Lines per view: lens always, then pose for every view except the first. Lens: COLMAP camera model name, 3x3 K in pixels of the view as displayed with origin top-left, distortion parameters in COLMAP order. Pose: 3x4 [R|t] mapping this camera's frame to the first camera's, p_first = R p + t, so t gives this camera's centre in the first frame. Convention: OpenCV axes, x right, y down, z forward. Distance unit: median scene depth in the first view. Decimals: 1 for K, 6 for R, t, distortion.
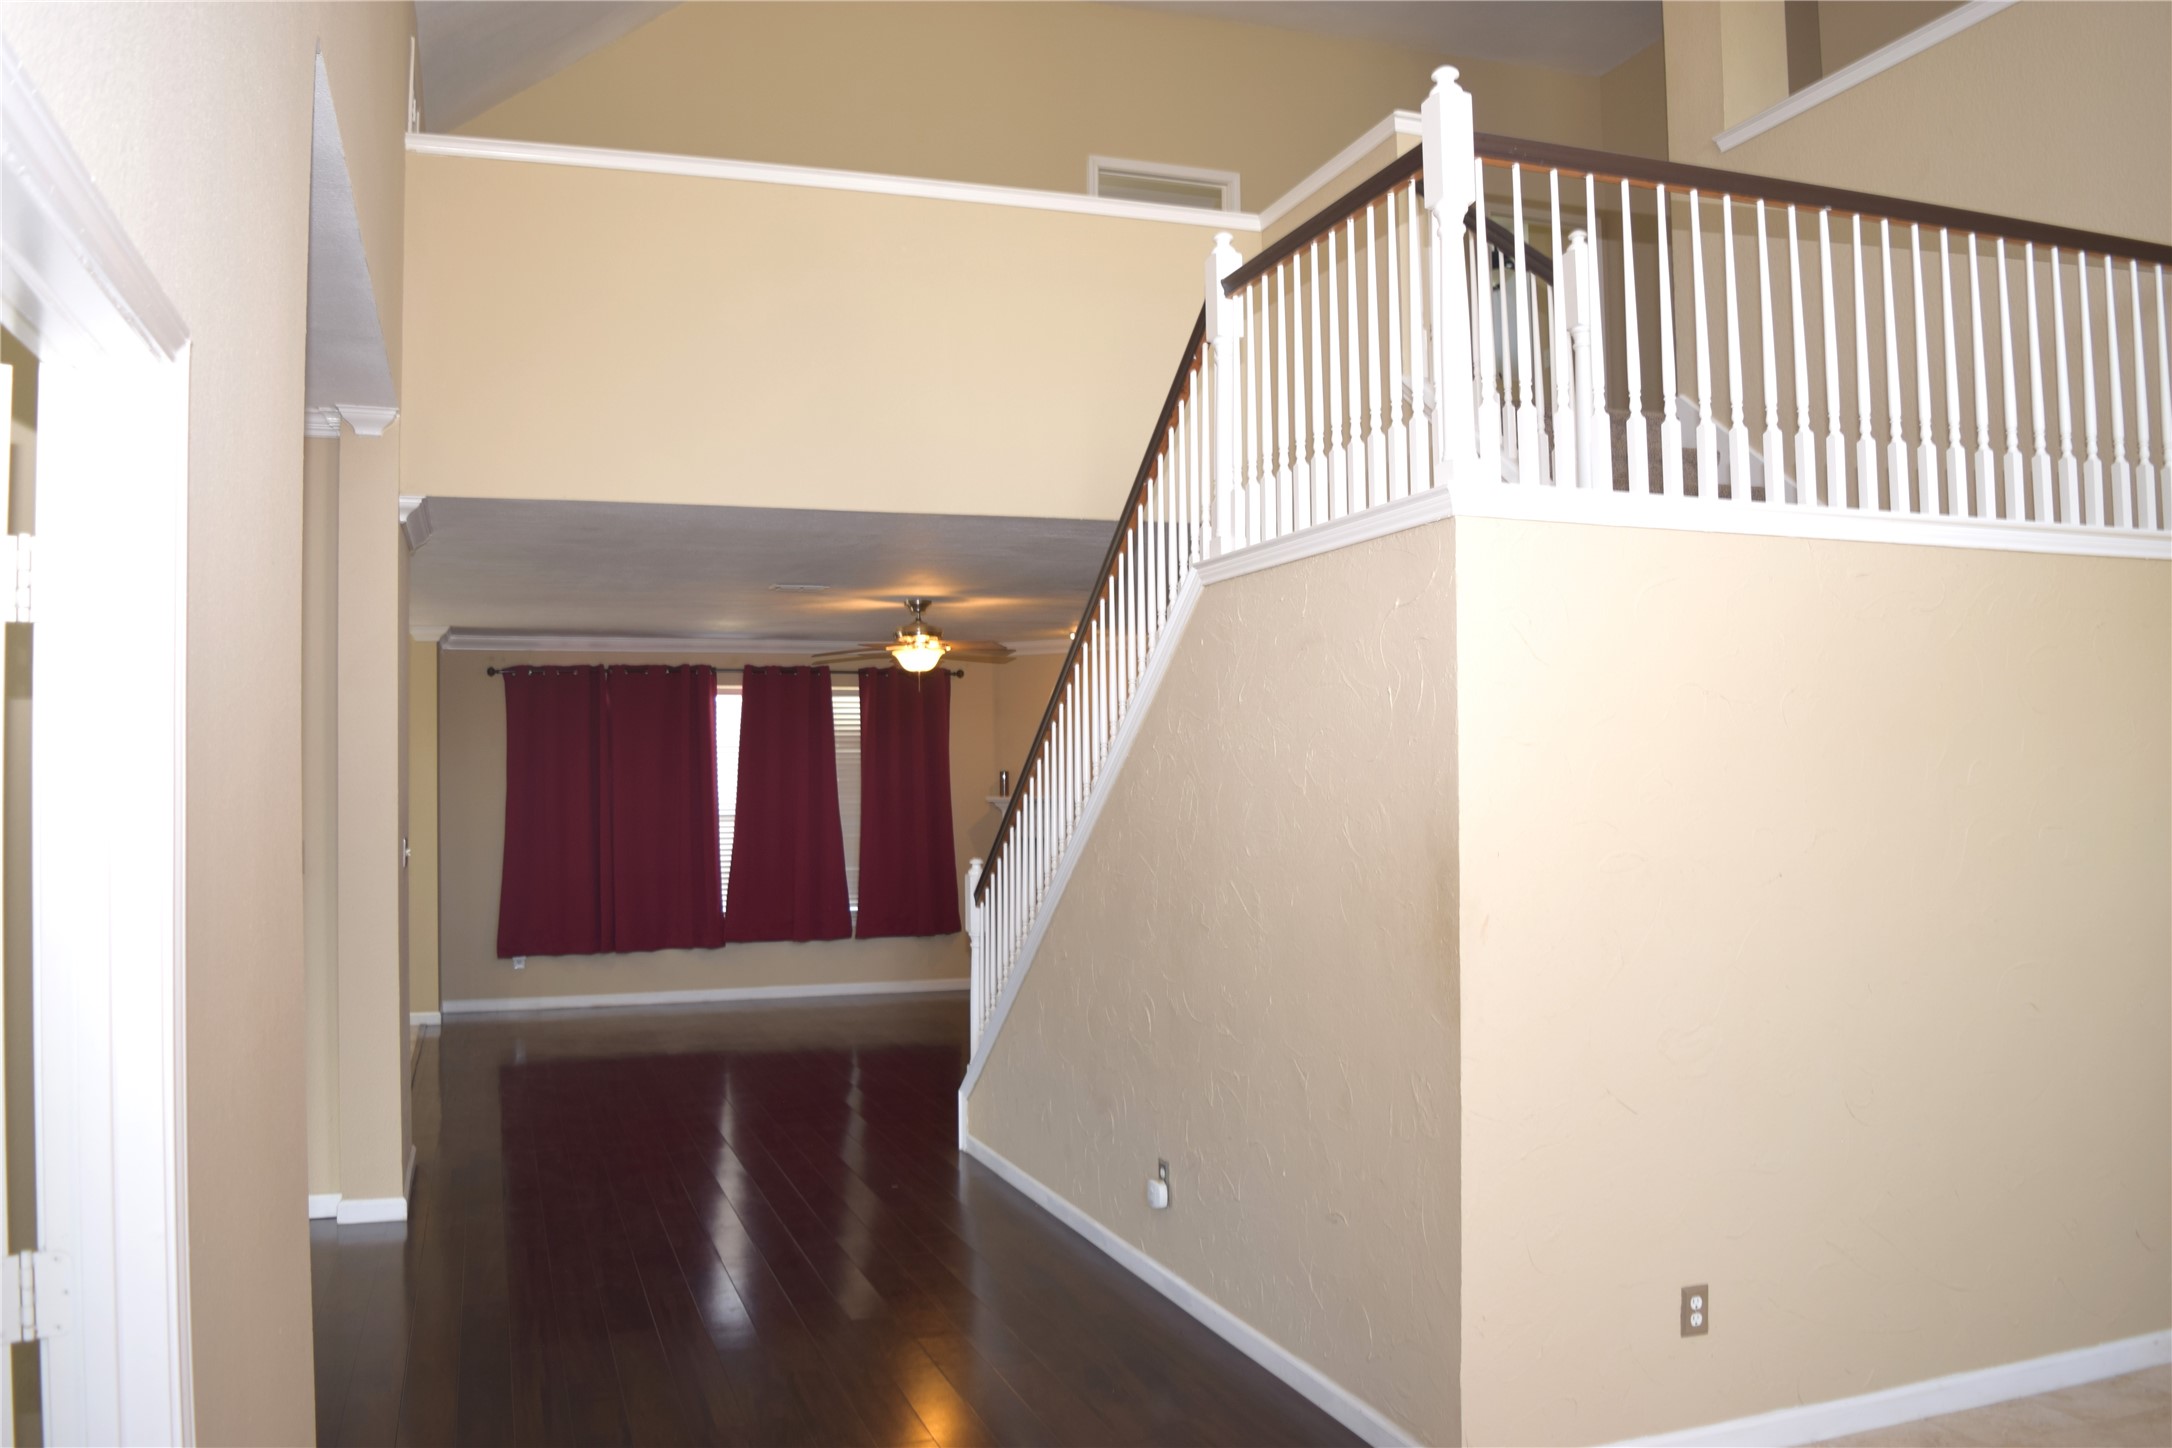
lens RADIAL K [[1704.8, 0, 1086.0], [0, 1704.8, 724.0], [0, 0, 1]] dist [-0.081715, 0.006428]
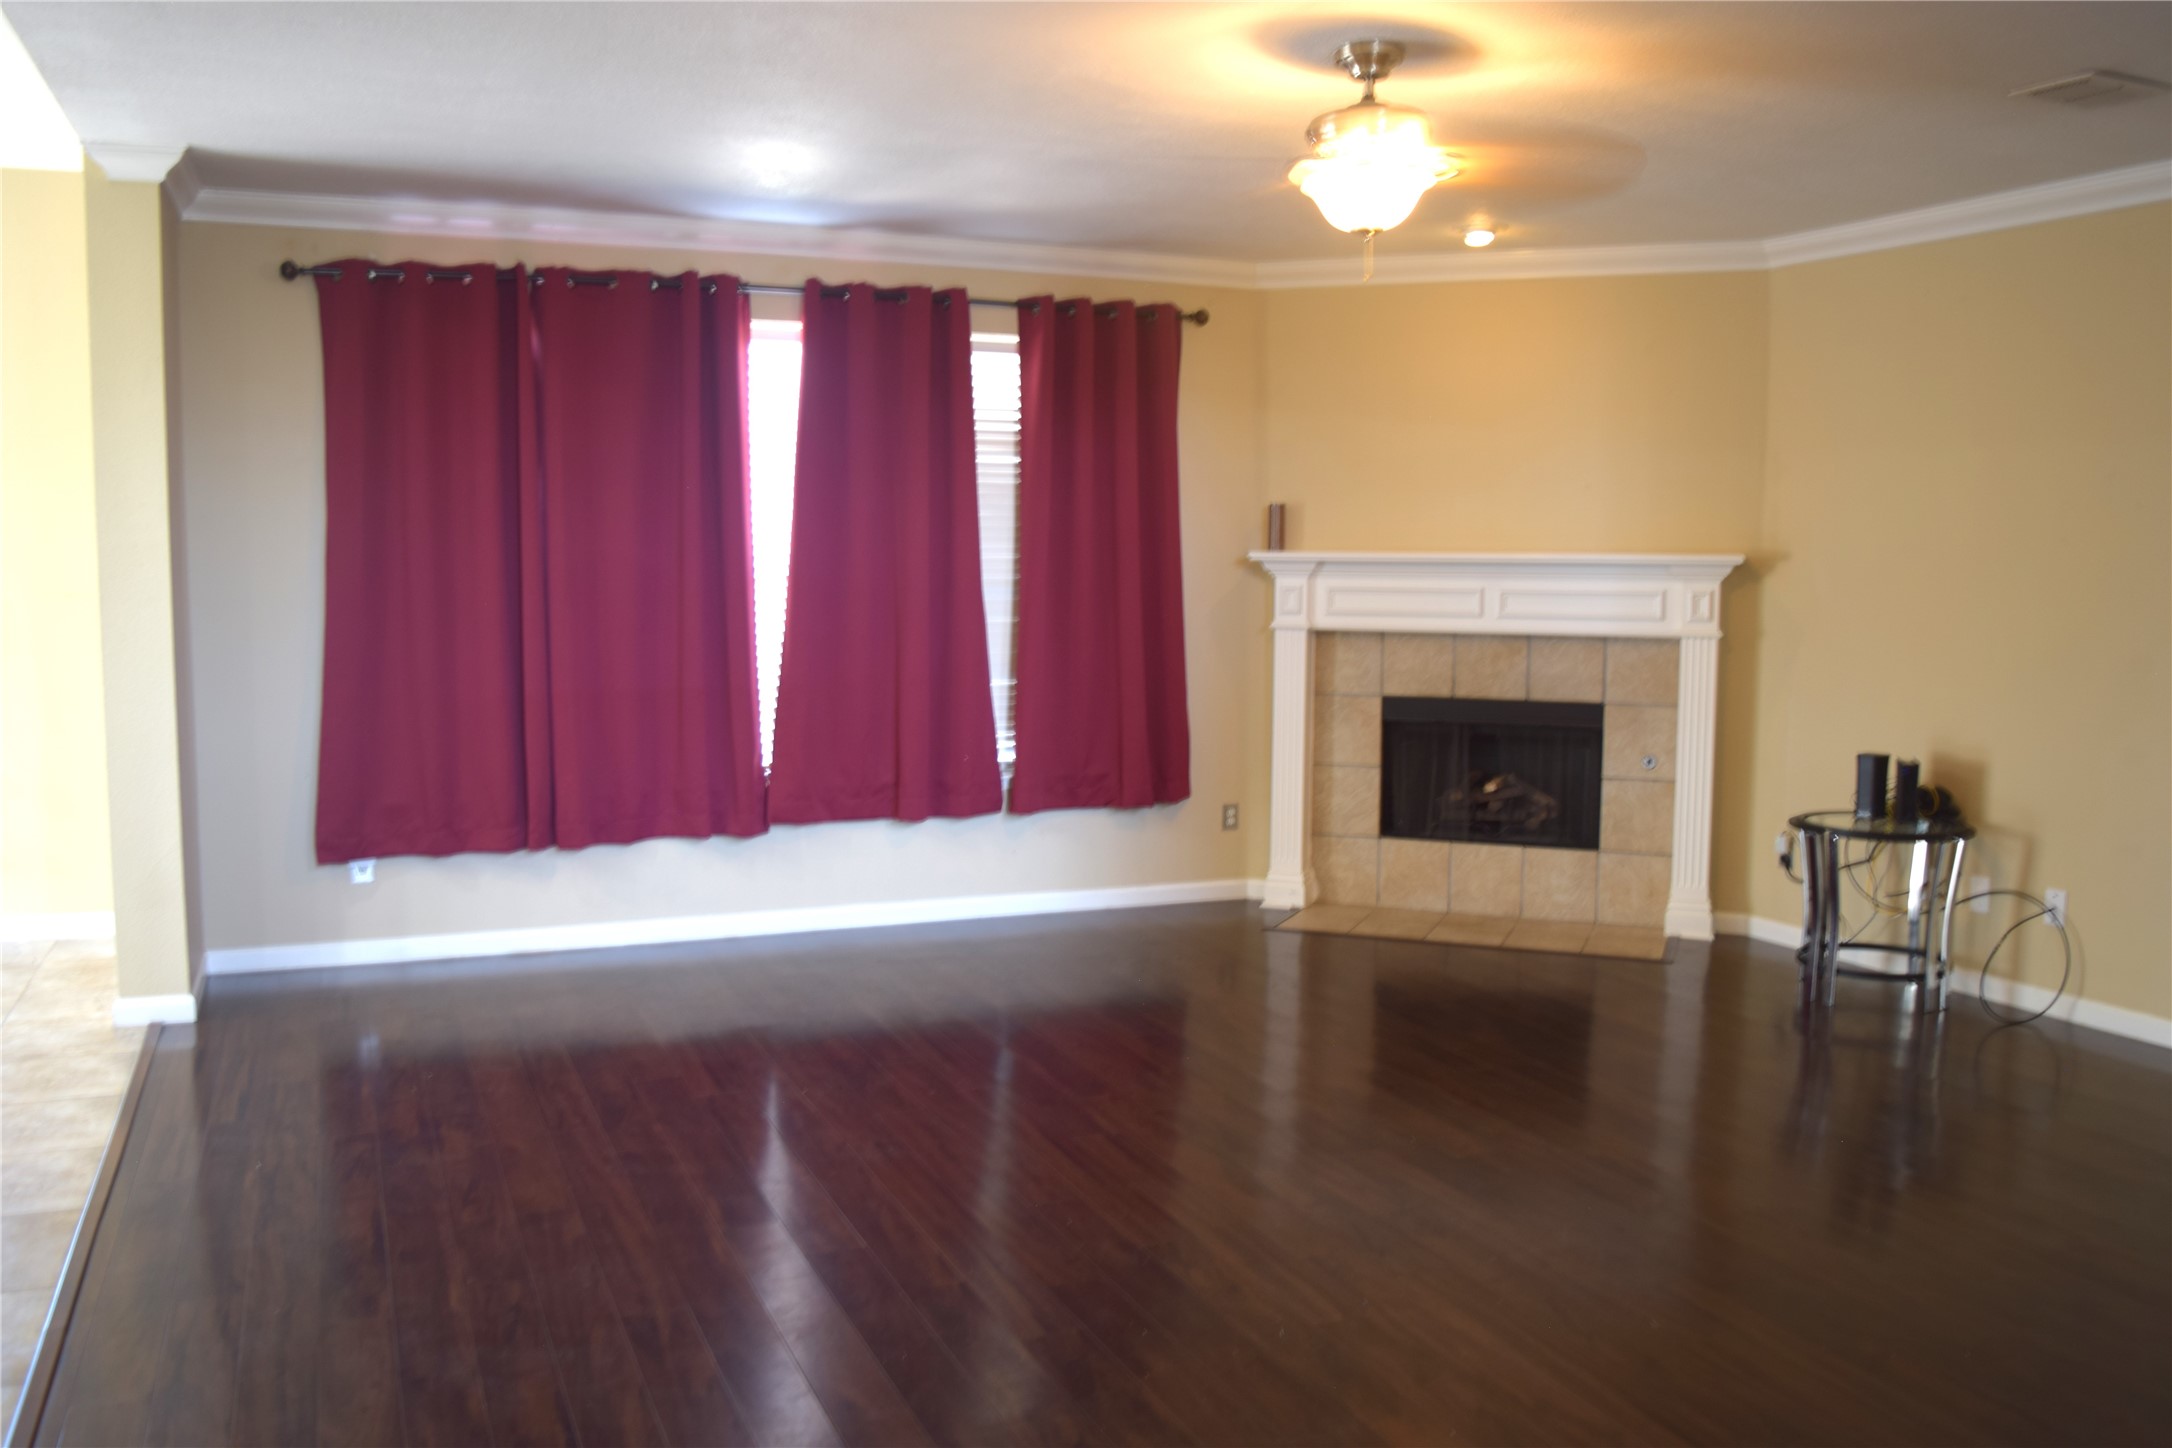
lens RADIAL K [[1813.8, 0, 1086.0], [0, 1813.8, 724.0], [0, 0, 1]] dist [-0.079892, 0.003563]
pose [[0.997905, 0.013992, 0.063166, -0.152386], [-0.022355, 0.990770, 0.133697, 0.022825], [-0.060712, -0.134829, 0.989007, 0.456665]]
